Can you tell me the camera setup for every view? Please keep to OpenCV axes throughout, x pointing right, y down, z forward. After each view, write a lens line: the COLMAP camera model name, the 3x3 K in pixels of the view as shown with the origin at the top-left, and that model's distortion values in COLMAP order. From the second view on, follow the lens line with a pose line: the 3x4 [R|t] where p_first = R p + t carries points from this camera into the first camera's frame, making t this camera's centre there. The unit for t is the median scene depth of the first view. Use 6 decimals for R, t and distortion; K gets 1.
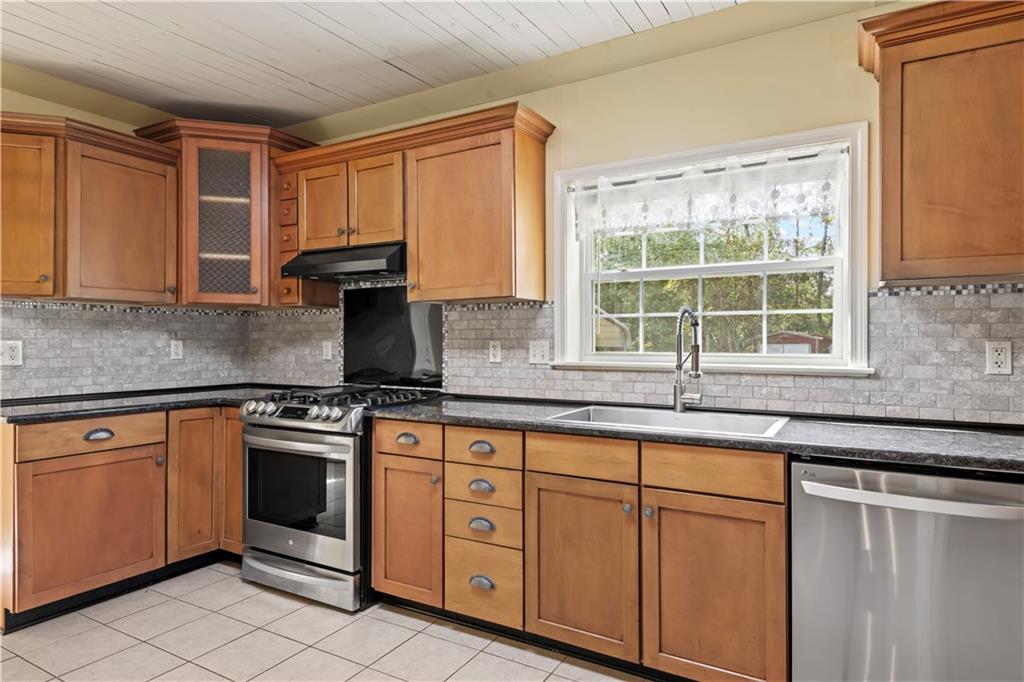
lens RADIAL K [[602.1, 0, 517.0], [0, 602.1, 340.8], [0, 0, 1]] dist [0.033672, -0.014585]
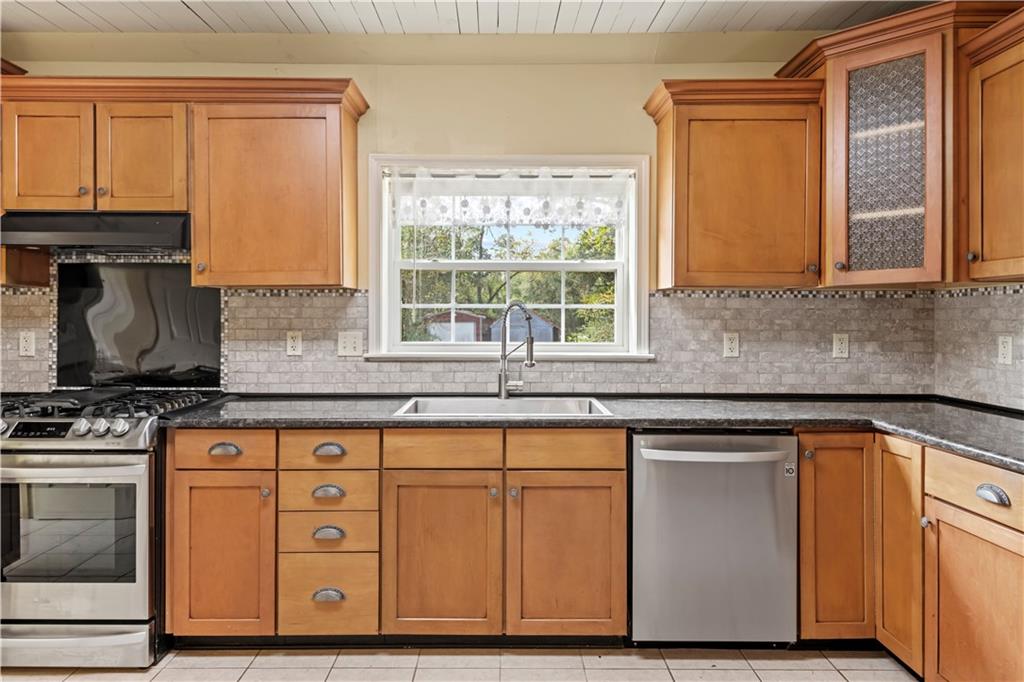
lens RADIAL K [[656.7, 0, 512.6], [0, 656.7, 322.1], [0, 0, 1]] dist [0.018149, -0.015510]
pose [[0.859148, 0.000251, 0.511728, -0.275346], [-0.003153, 0.999983, 0.004803, -0.020699], [-0.511718, -0.005740, 0.859134, -0.007478]]
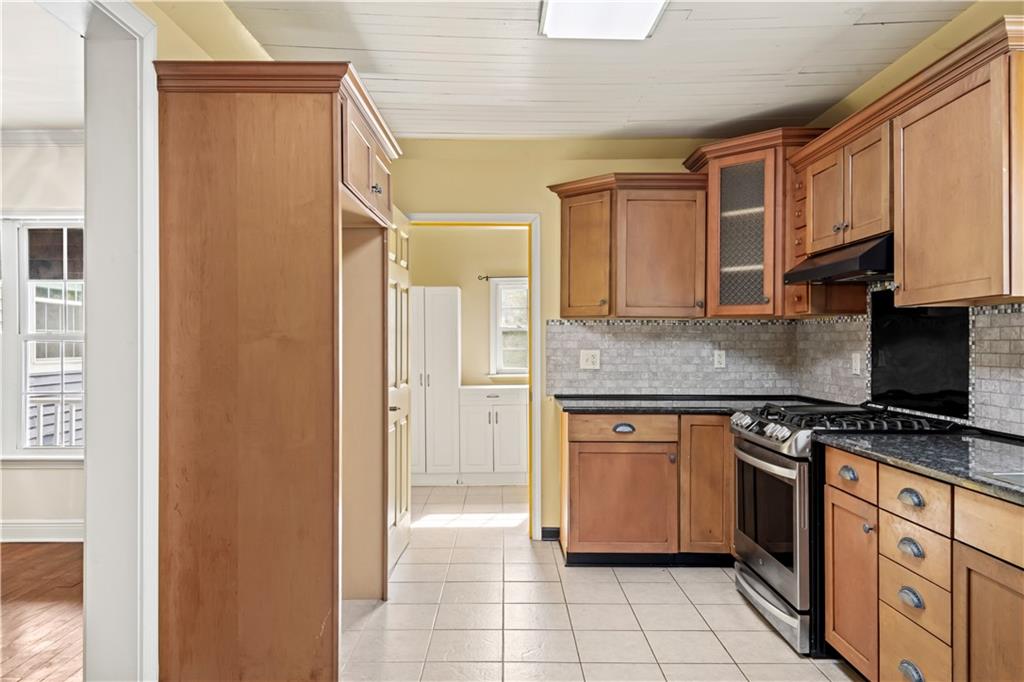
lens RADIAL K [[692.8, 0, 509.1], [0, 692.8, 346.9], [0, 0, 1]] dist [0.018608, -0.002924]
pose [[0.505523, 0.006066, -0.862792, 0.370485], [-0.001900, 0.999981, 0.005917, -0.016155], [0.862811, -0.001351, 0.505525, 0.090027]]
